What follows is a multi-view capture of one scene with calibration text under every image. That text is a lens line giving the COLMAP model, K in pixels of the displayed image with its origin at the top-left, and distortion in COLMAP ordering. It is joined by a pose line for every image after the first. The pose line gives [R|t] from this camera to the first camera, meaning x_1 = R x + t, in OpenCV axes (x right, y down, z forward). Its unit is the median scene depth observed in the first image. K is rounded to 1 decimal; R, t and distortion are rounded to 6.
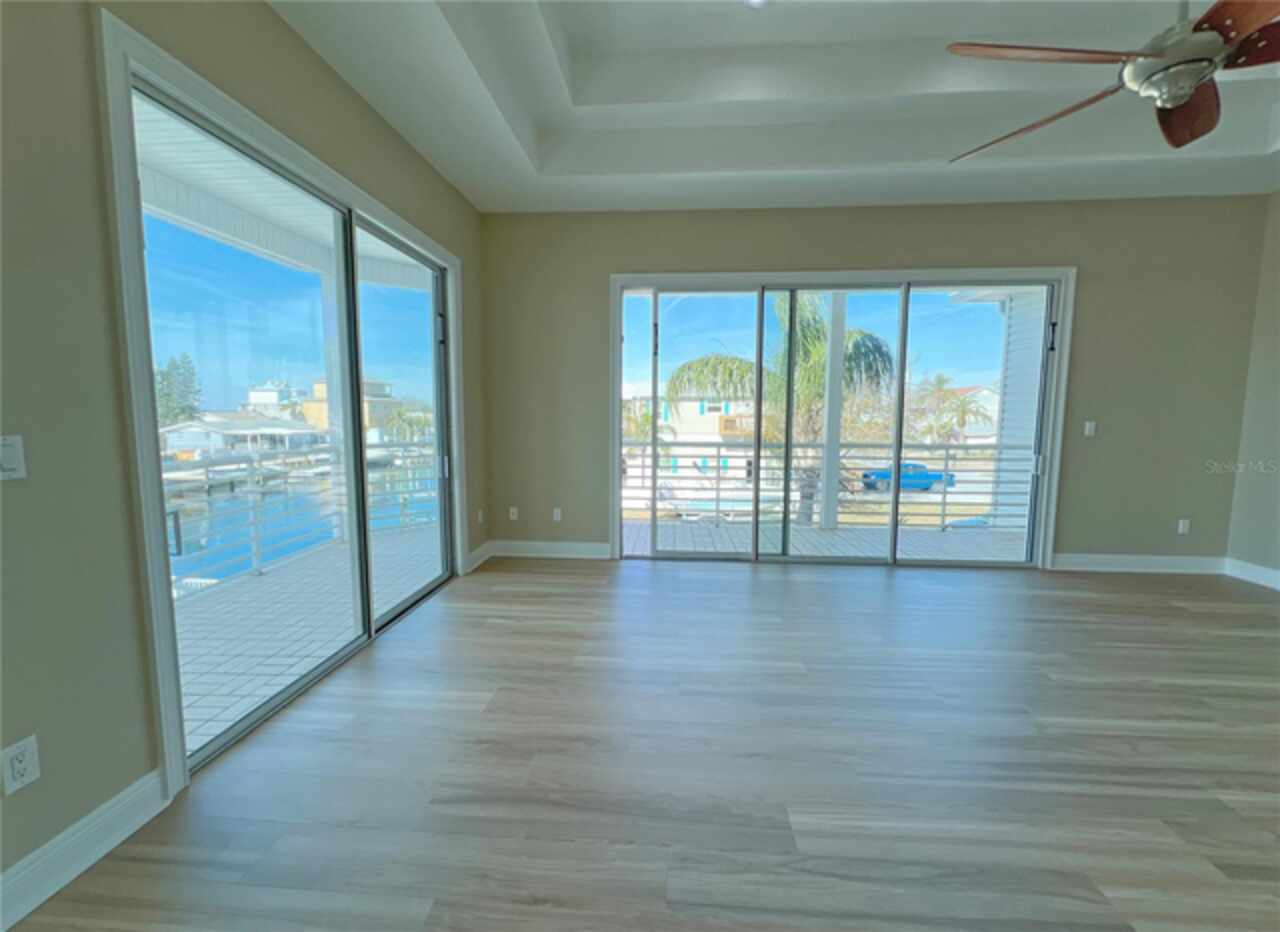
lens RADIAL K [[524.6, 0, 640.9], [0, 524.6, 470.6], [0, 0, 1]] dist [-0.002801, 0.000602]
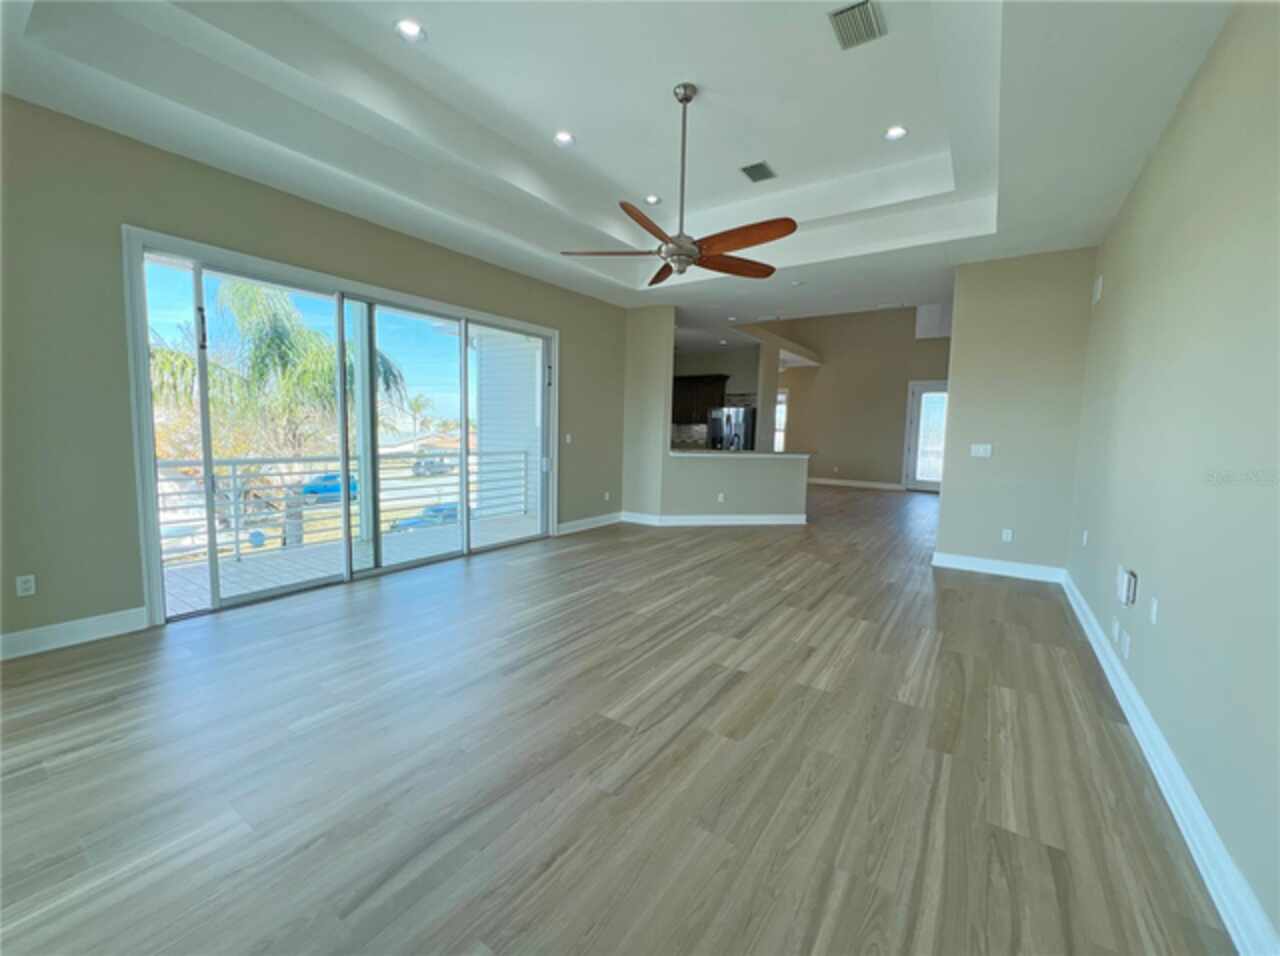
lens RADIAL K [[509.8, 0, 637.5], [0, 509.8, 475.7], [0, 0, 1]] dist [0.001402, -0.001273]
pose [[0.512763, -0.070381, 0.855641, -0.298660], [0.078877, 0.996281, 0.034680, -0.007899], [-0.854899, 0.049708, 0.516407, 0.071900]]
